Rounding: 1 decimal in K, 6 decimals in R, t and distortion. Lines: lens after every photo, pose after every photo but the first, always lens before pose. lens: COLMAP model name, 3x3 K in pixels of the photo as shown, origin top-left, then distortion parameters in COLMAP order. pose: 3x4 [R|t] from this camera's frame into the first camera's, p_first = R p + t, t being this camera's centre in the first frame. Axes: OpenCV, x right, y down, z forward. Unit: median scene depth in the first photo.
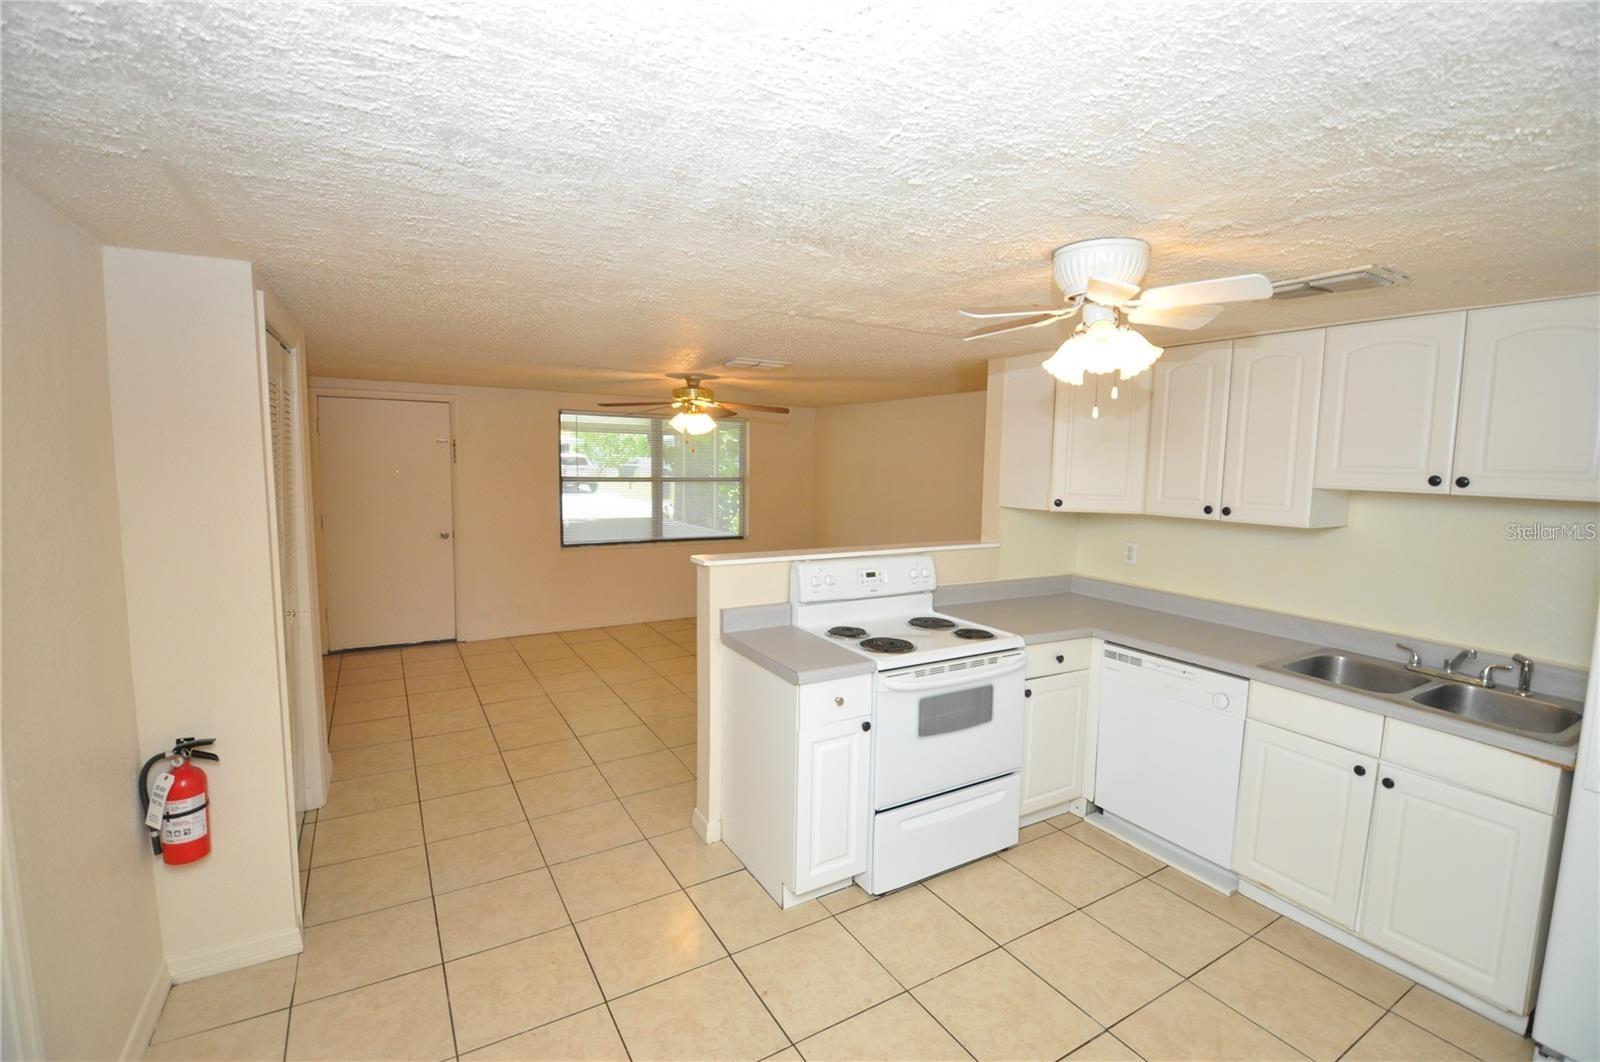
lens RADIAL K [[709.1, 0, 785.8], [0, 709.1, 525.3], [0, 0, 1]] dist [0.002020, -0.010418]
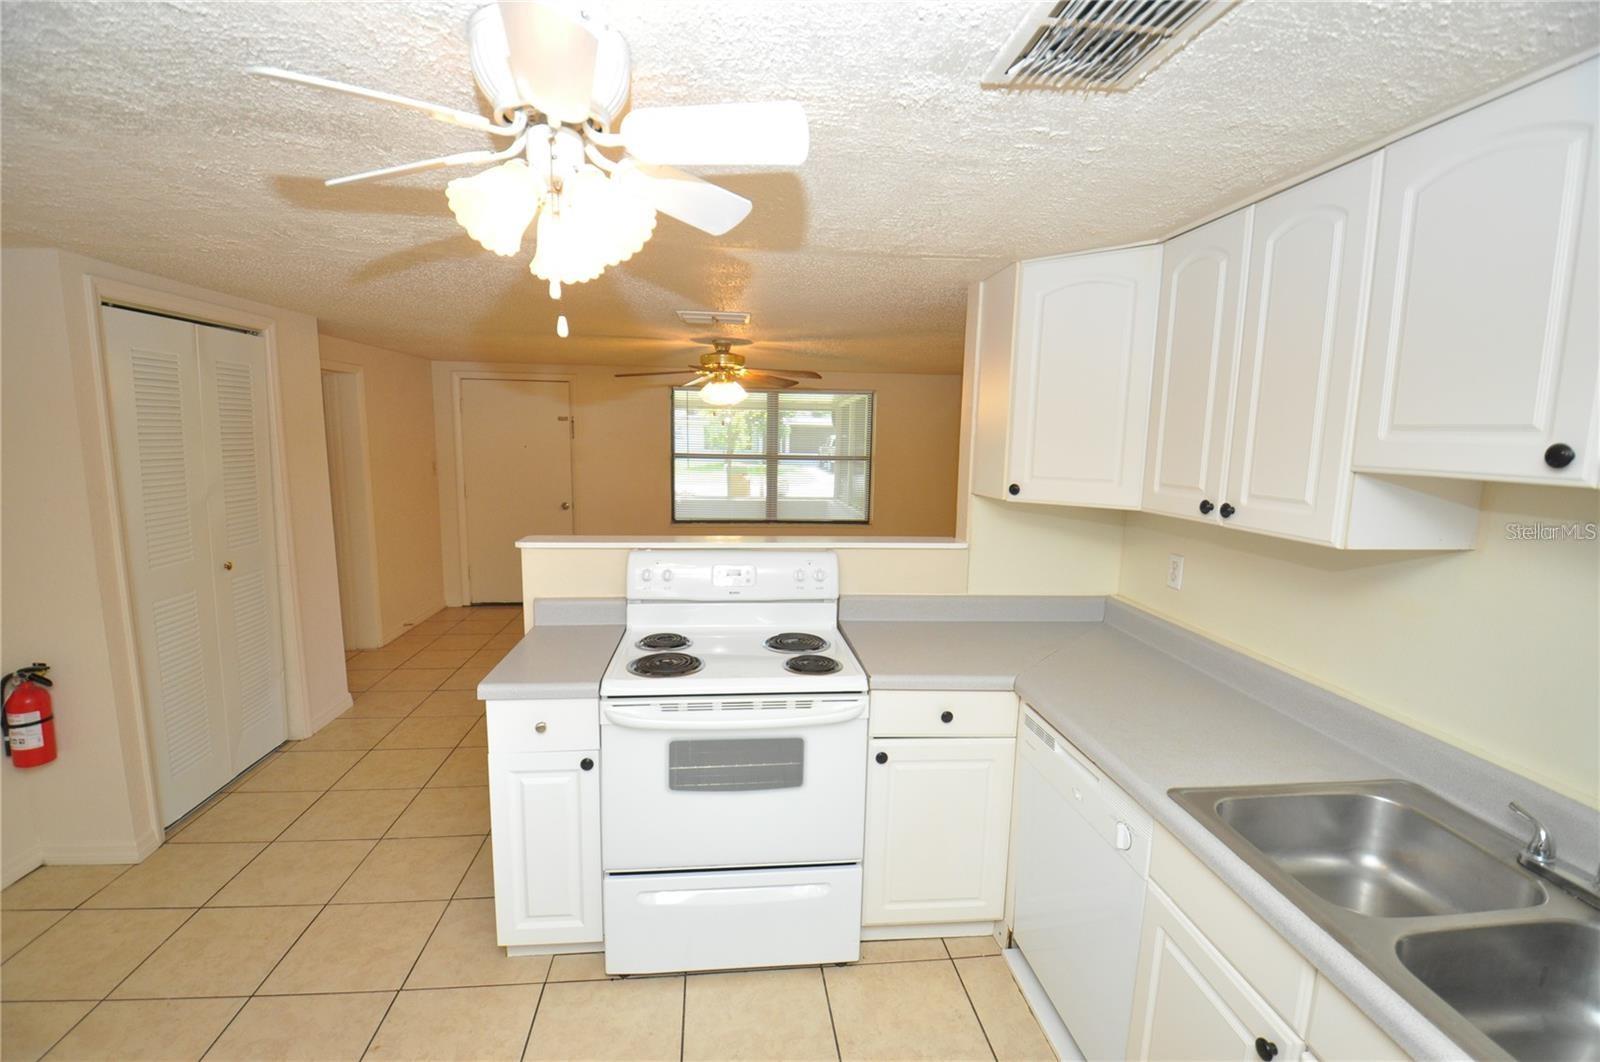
lens RADIAL K [[703.9, 0, 795.5], [0, 703.9, 532.5], [0, 0, 1]] dist [0.002431, -0.009682]
pose [[0.908258, 0.055256, -0.414745, 0.554274], [-0.040917, 0.998220, 0.043387, -0.012745], [0.416404, -0.022436, 0.908903, 0.345157]]
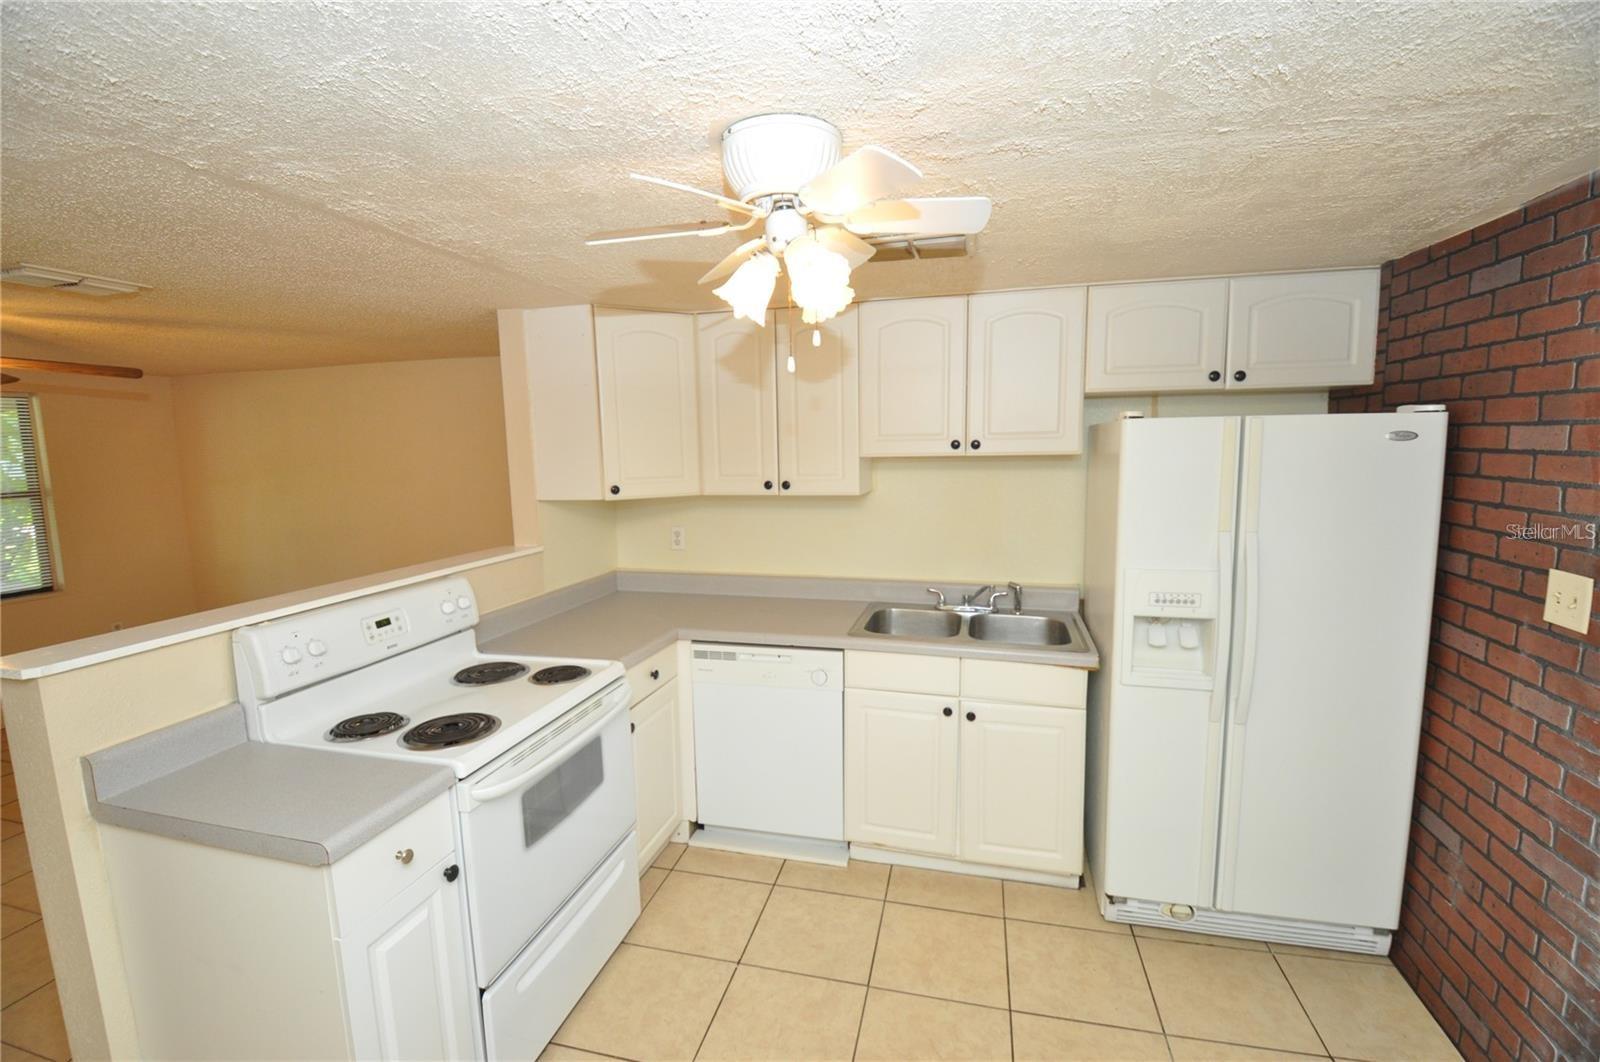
lens RADIAL K [[702.8, 0, 798.6], [0, 702.8, 528.2], [0, 0, 1]] dist [0.022404, -0.028635]
pose [[0.698910, -0.116517, 0.705655, -0.065745], [0.099814, 0.992875, 0.065083, -0.022388], [-0.708210, 0.024947, 0.705561, 0.302630]]
